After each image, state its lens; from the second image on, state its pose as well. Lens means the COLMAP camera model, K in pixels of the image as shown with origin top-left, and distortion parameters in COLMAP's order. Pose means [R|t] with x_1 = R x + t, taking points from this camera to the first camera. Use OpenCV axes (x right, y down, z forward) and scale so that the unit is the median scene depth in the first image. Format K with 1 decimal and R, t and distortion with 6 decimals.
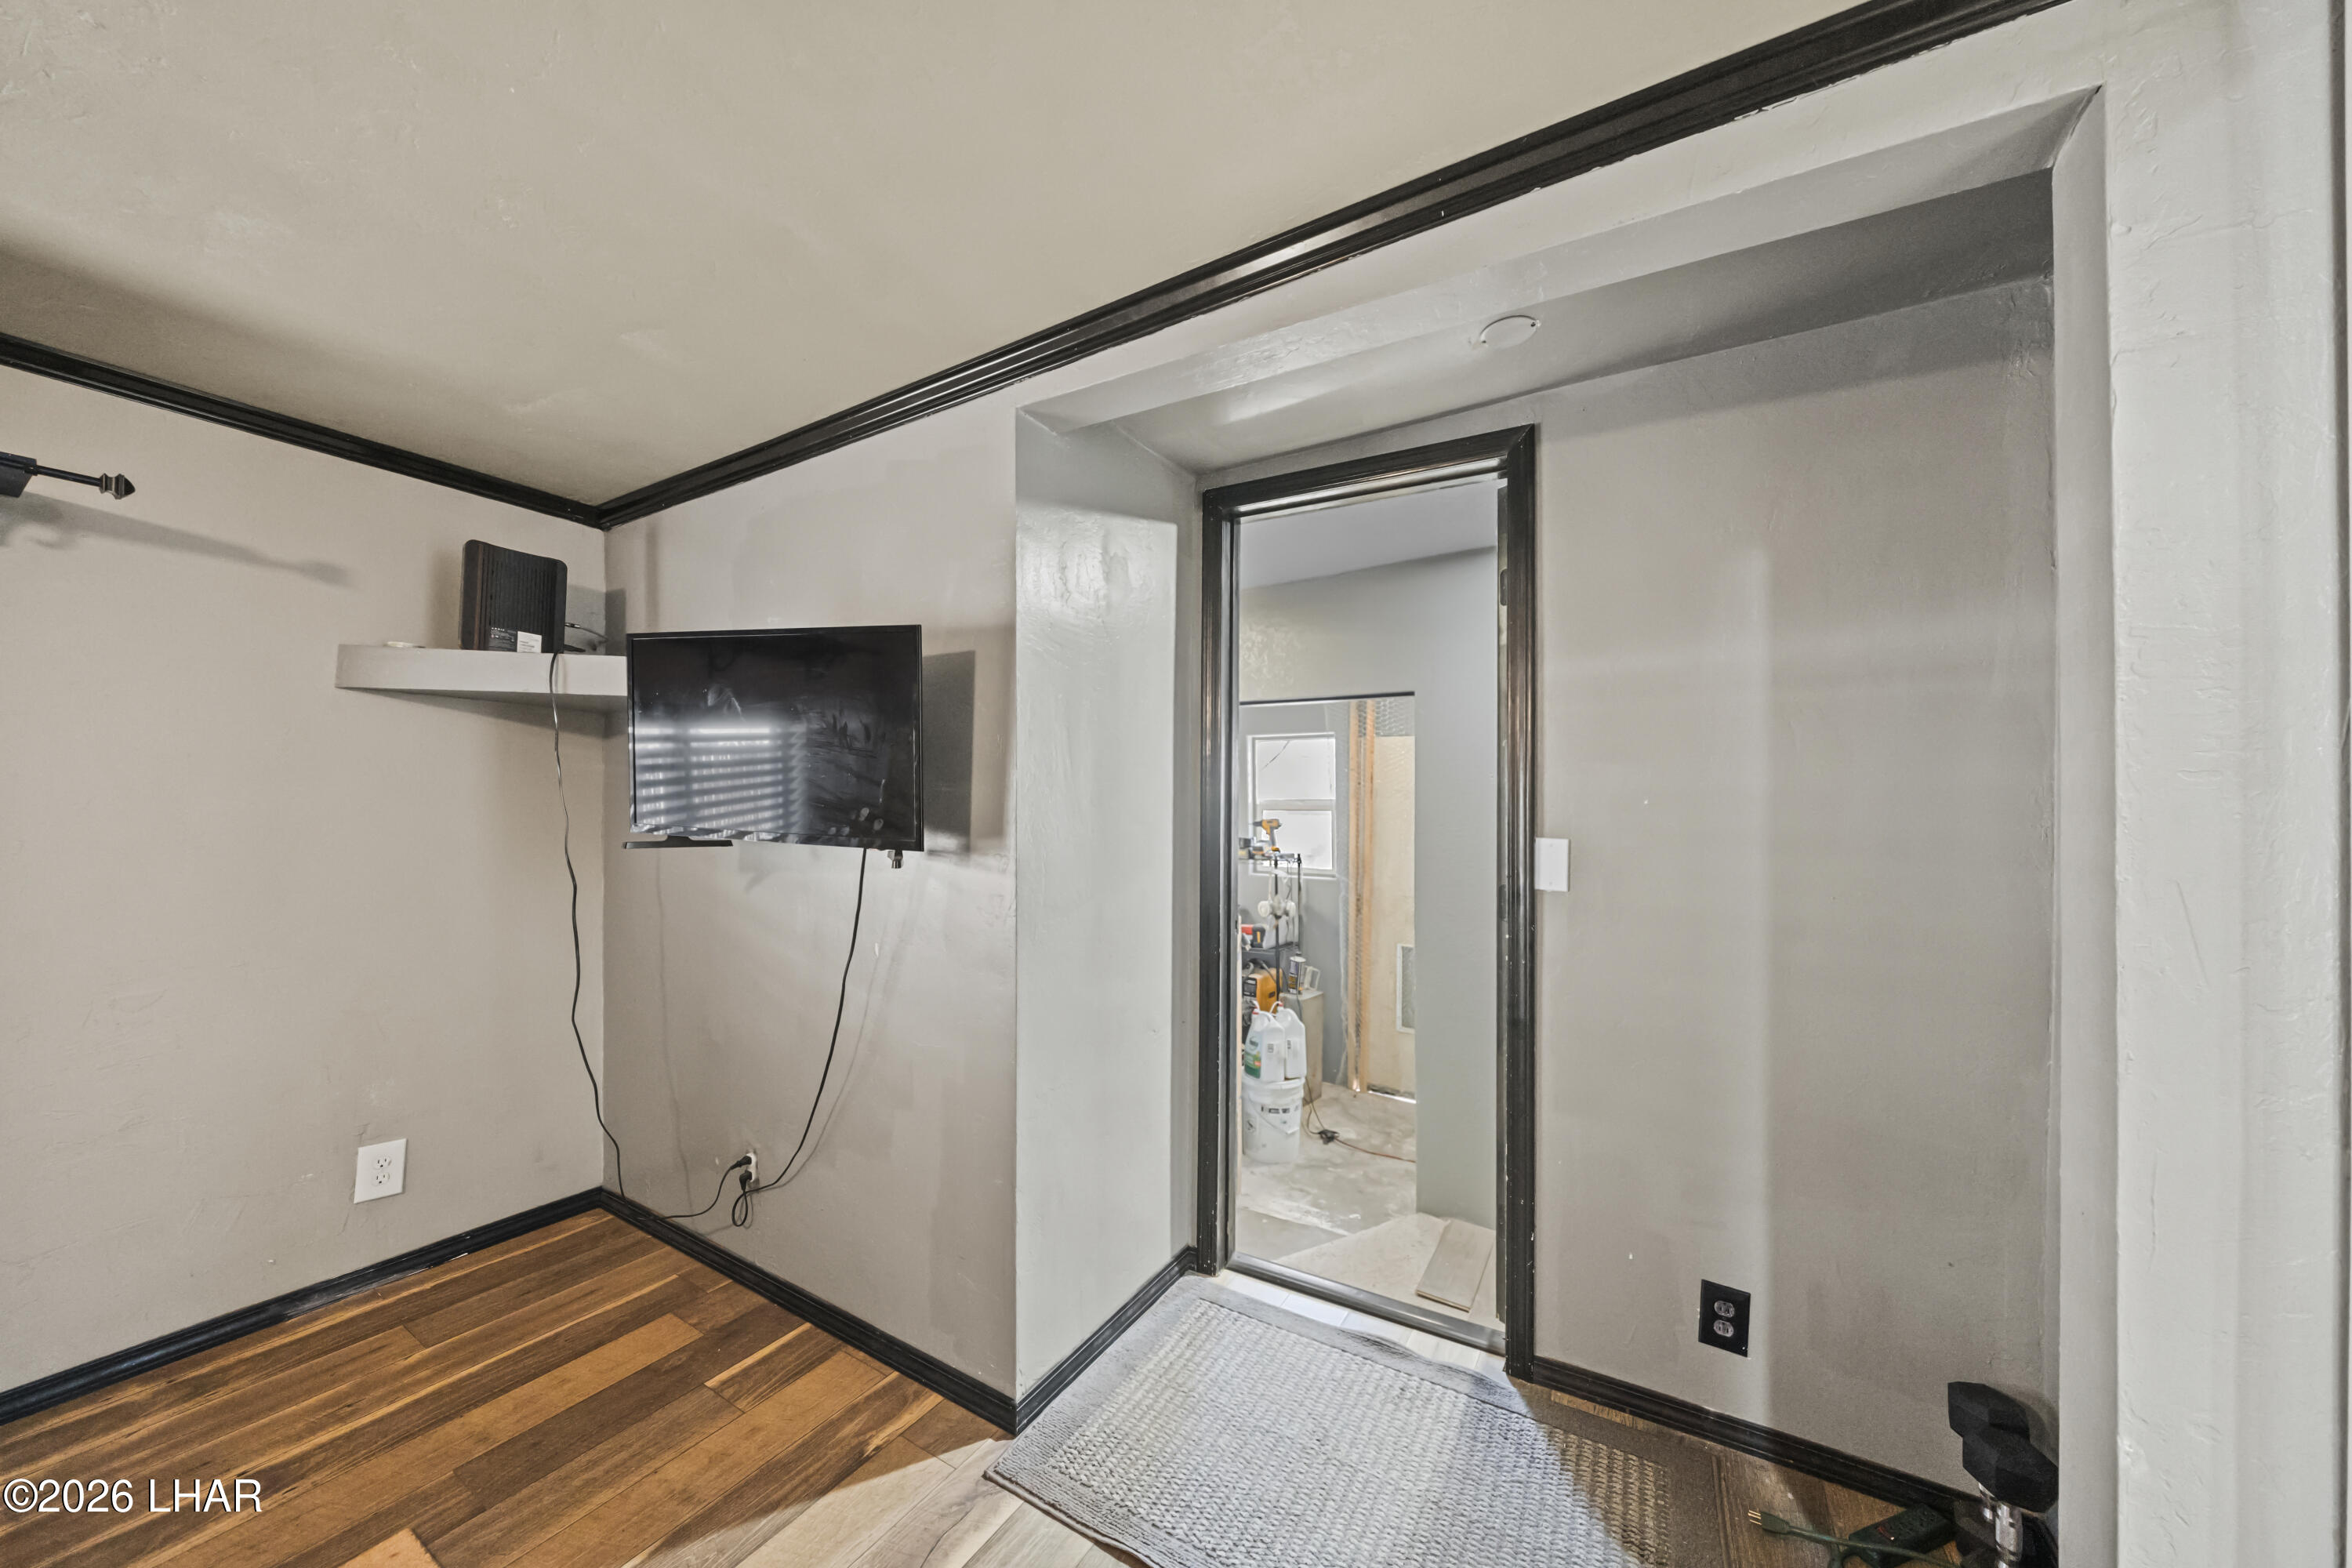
lens RADIAL K [[792.6, 0, 1184.4], [0, 792.6, 802.1], [0, 0, 1]] dist [-0.004928, 0.000461]
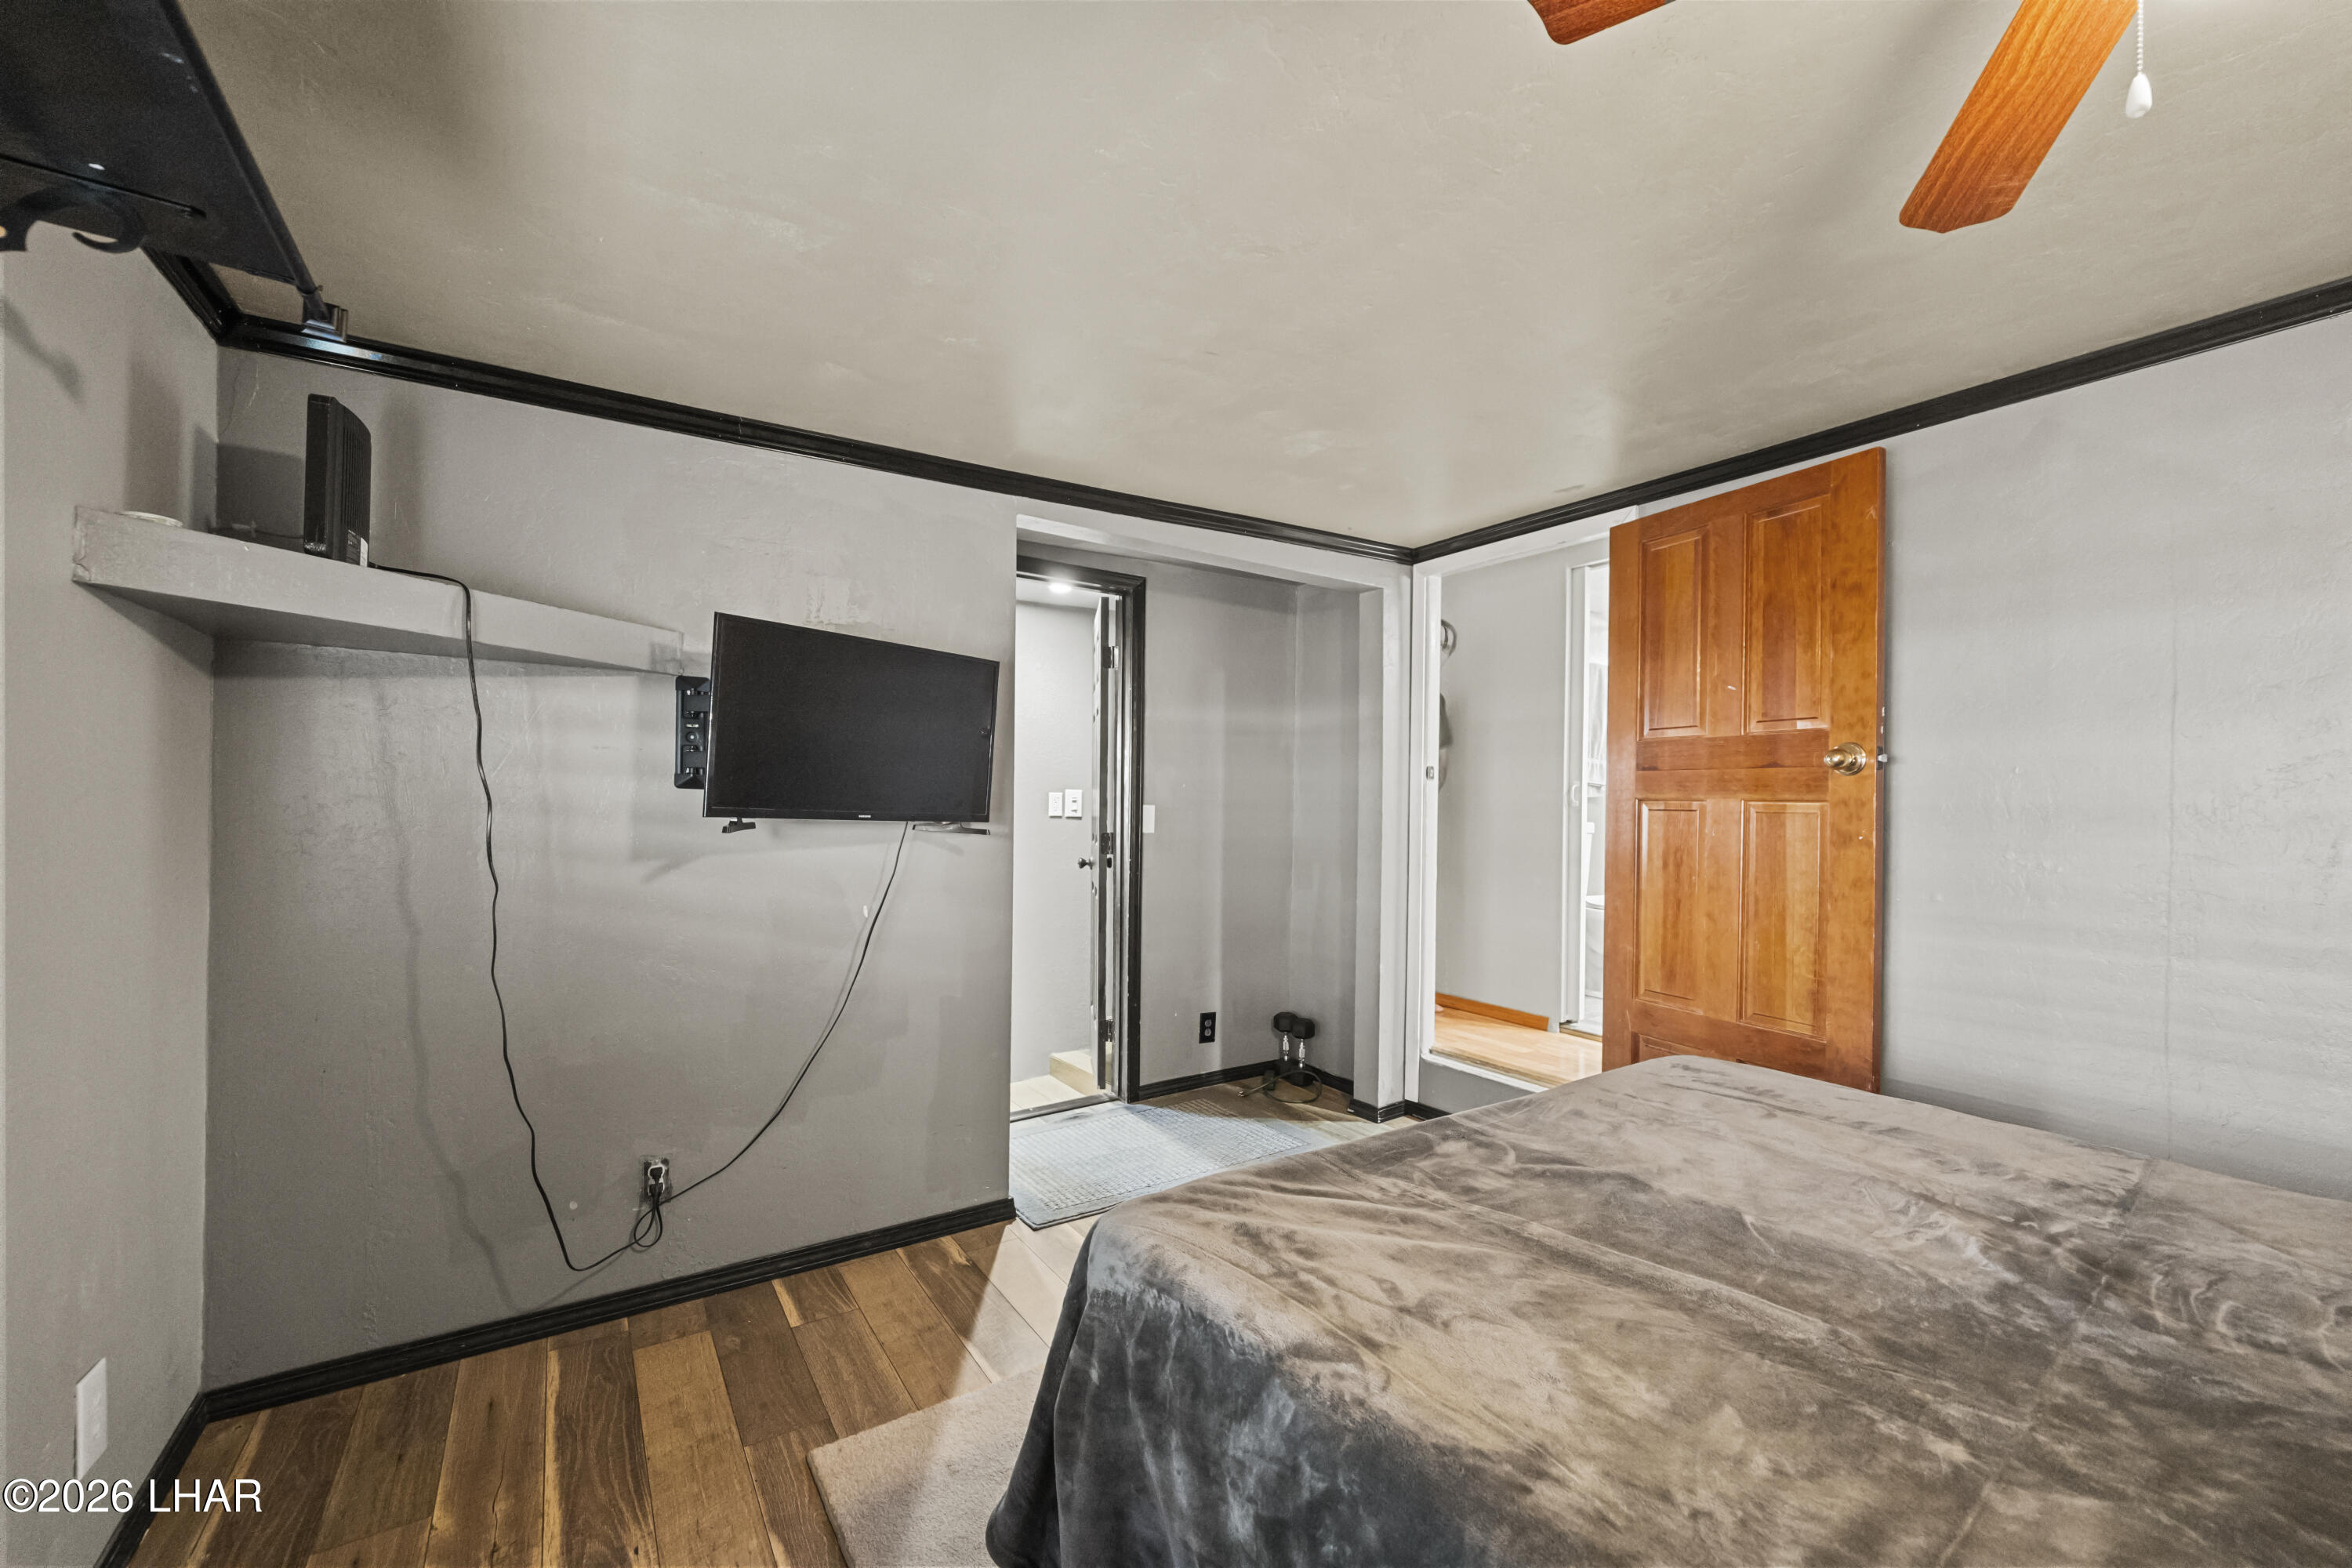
lens RADIAL K [[937.4, 0, 1168.3], [0, 937.4, 784.9], [0, 0, 1]] dist [-0.001034, -0.000056]
pose [[0.439057, 0.000816, 0.898459, -1.590098], [-0.017629, 0.999815, 0.007706, -0.020397], [-0.898286, -0.019222, 0.438990, -0.004788]]
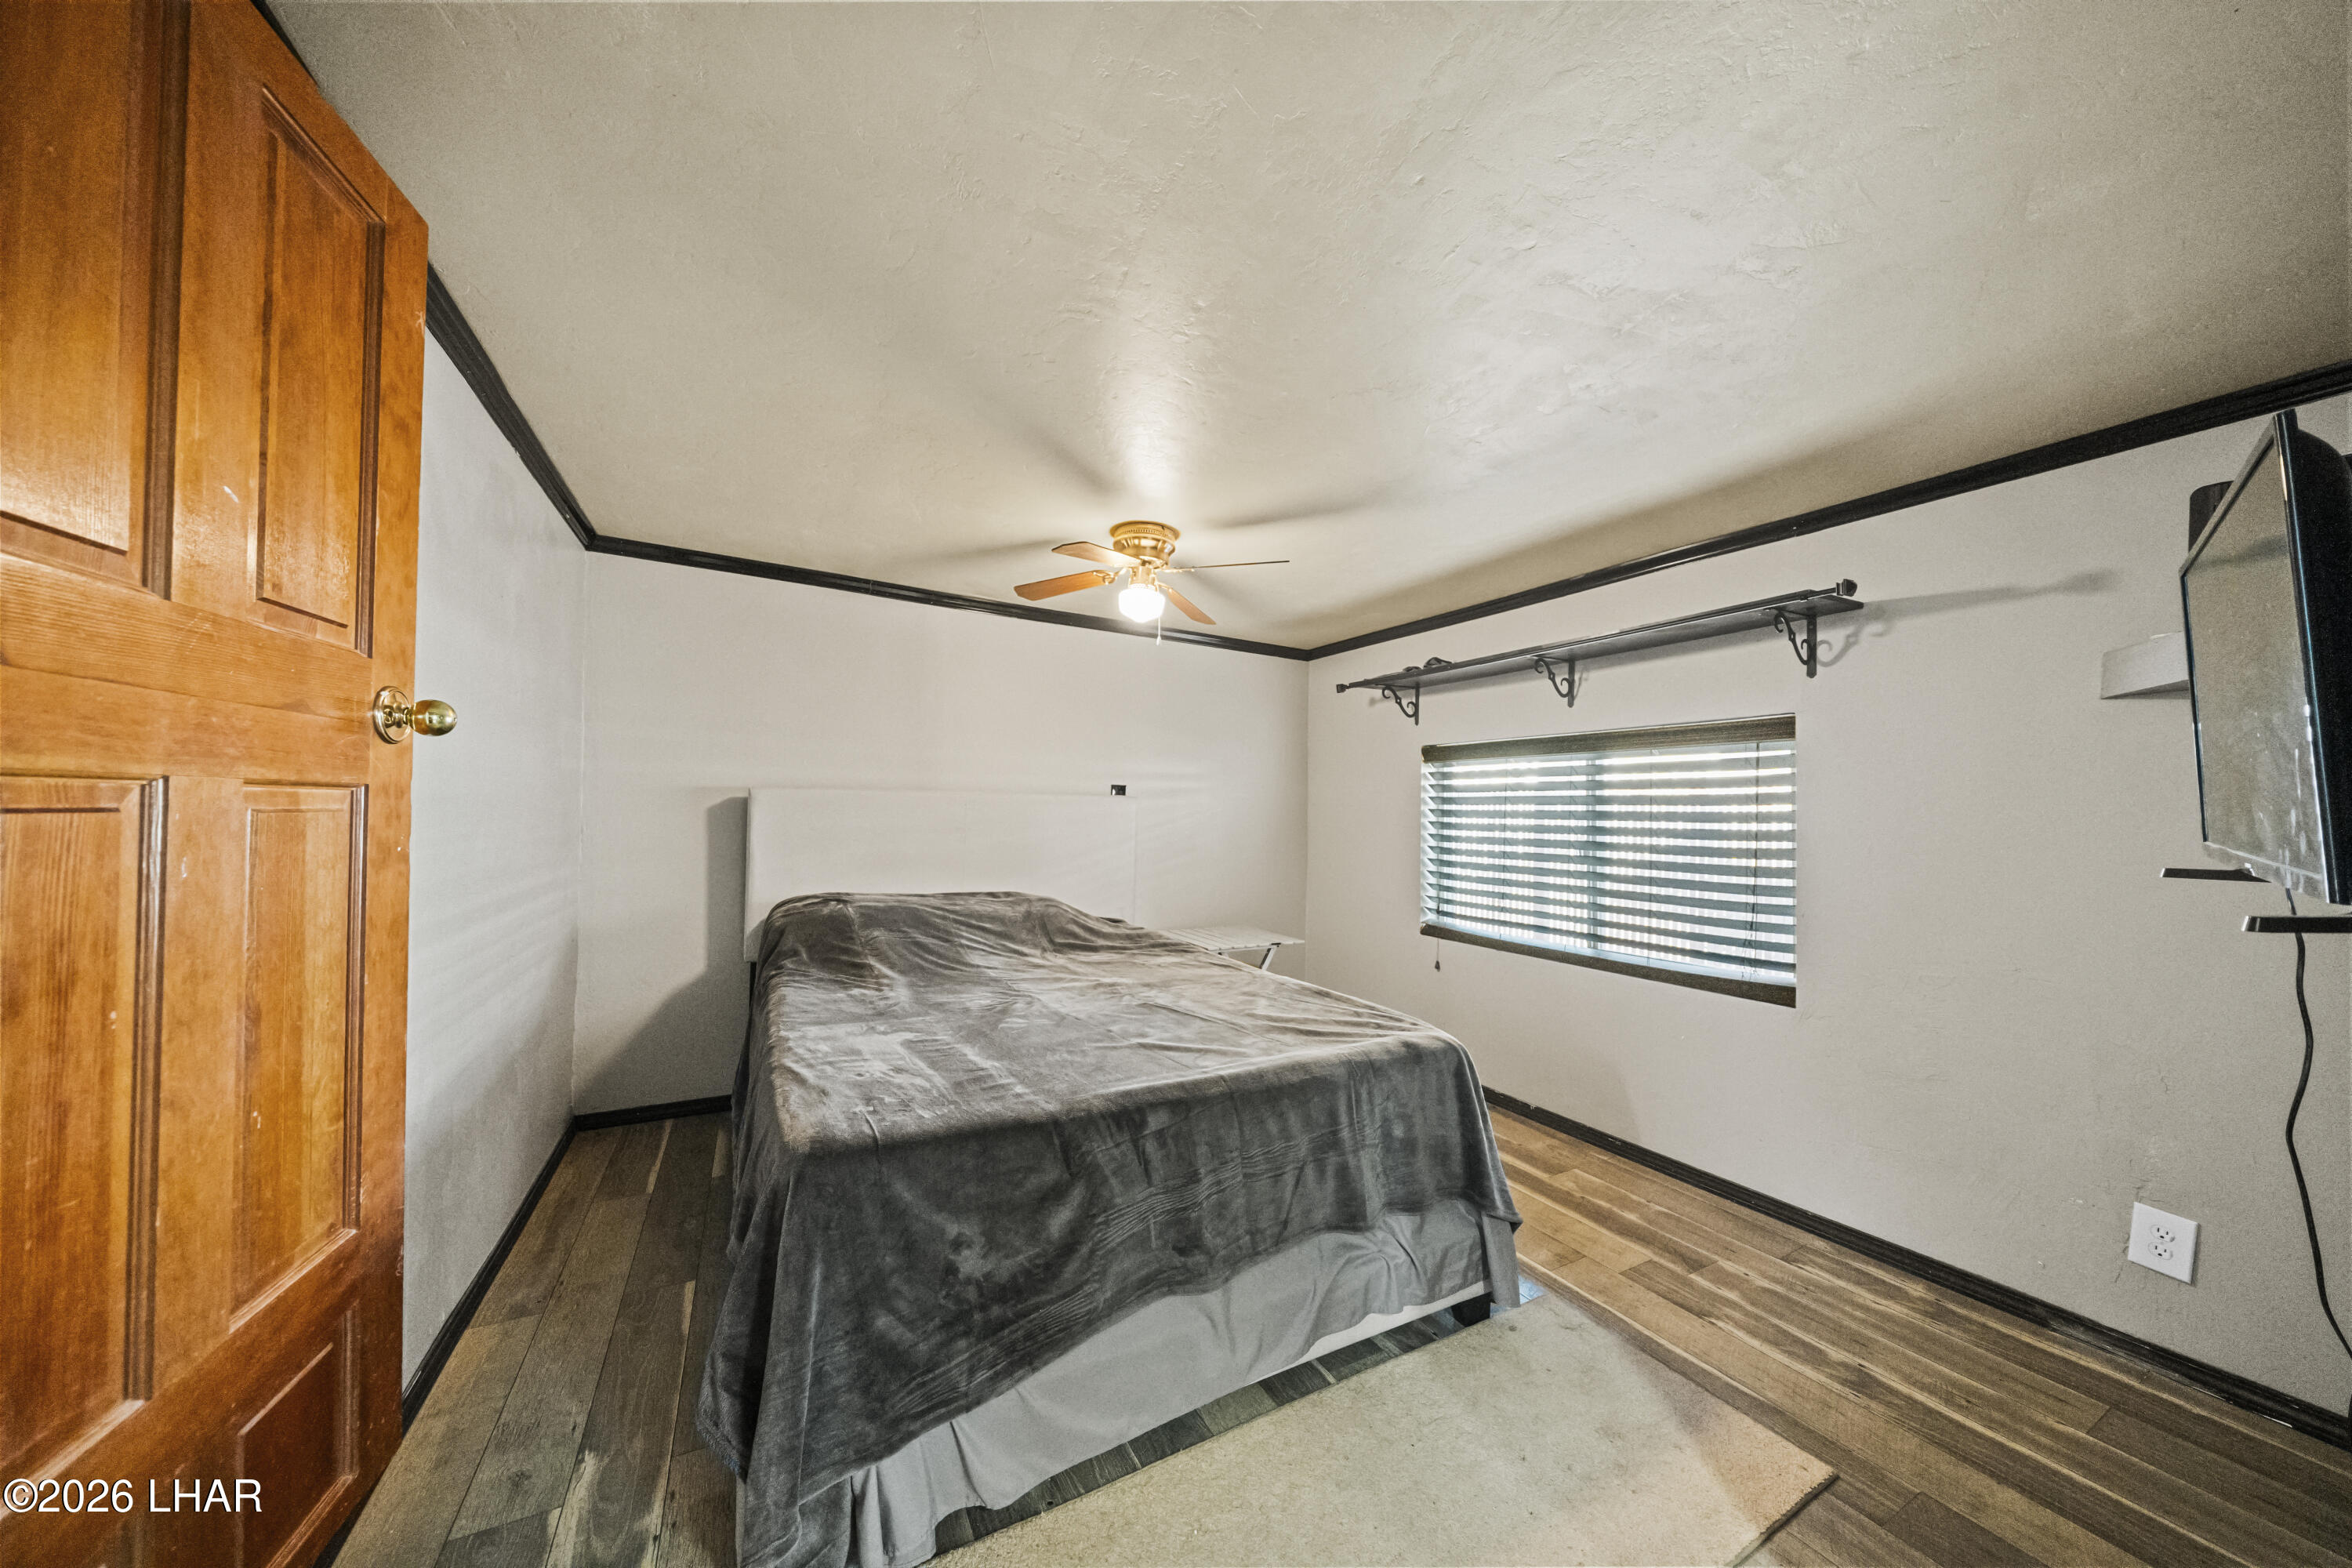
lens RADIAL K [[792.6, 0, 1171.0], [0, 792.6, 807.7], [0, 0, 1]] dist [-0.004928, 0.000461]
pose [[-0.523384, -0.023203, -0.851781, 0.378182], [-0.011926, 0.999731, -0.019905, 0.021274], [0.852013, -0.000260, -0.523520, 0.641541]]
